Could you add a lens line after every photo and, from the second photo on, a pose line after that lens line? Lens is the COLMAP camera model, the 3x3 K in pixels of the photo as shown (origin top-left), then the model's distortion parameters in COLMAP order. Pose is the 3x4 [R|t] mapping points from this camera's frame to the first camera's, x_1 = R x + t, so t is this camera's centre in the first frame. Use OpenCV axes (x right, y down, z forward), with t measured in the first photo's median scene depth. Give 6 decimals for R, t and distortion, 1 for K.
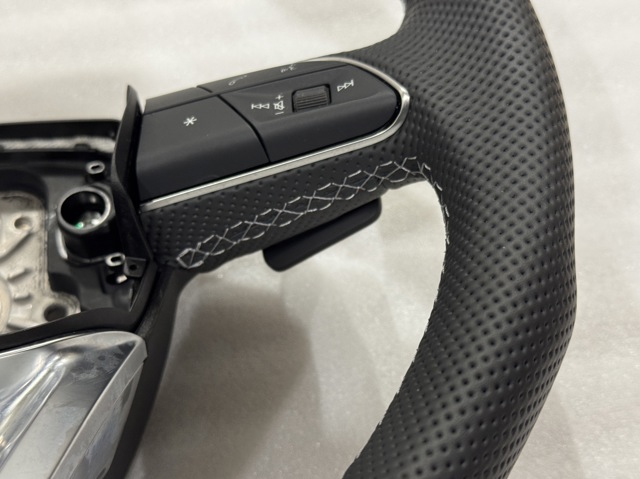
lens RADIAL K [[915.7, 0, 322.4], [0, 915.7, 242.8], [0, 0, 1]] dist [0.118668, 0.000000]
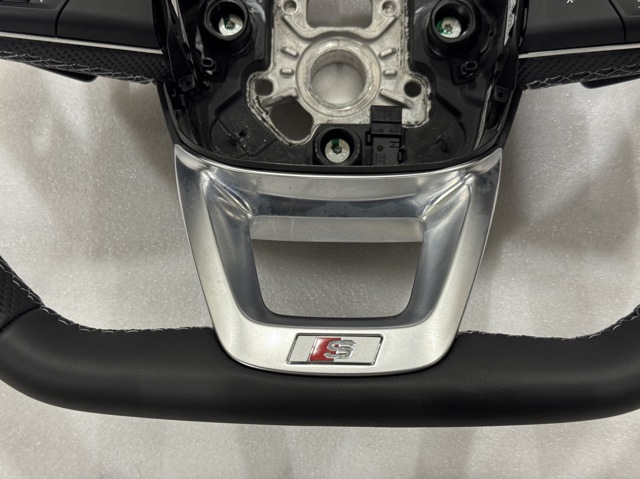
lens RADIAL K [[915.7, 0, 318.1], [0, 915.7, 240.3], [0, 0, 1]] dist [0.118668, 0.000000]
pose [[0.984593, 0.163999, -0.060662, -0.307000], [-0.119605, 0.884711, 0.450534, -0.325269], [0.127556, -0.436337, 0.890696, -0.338155]]
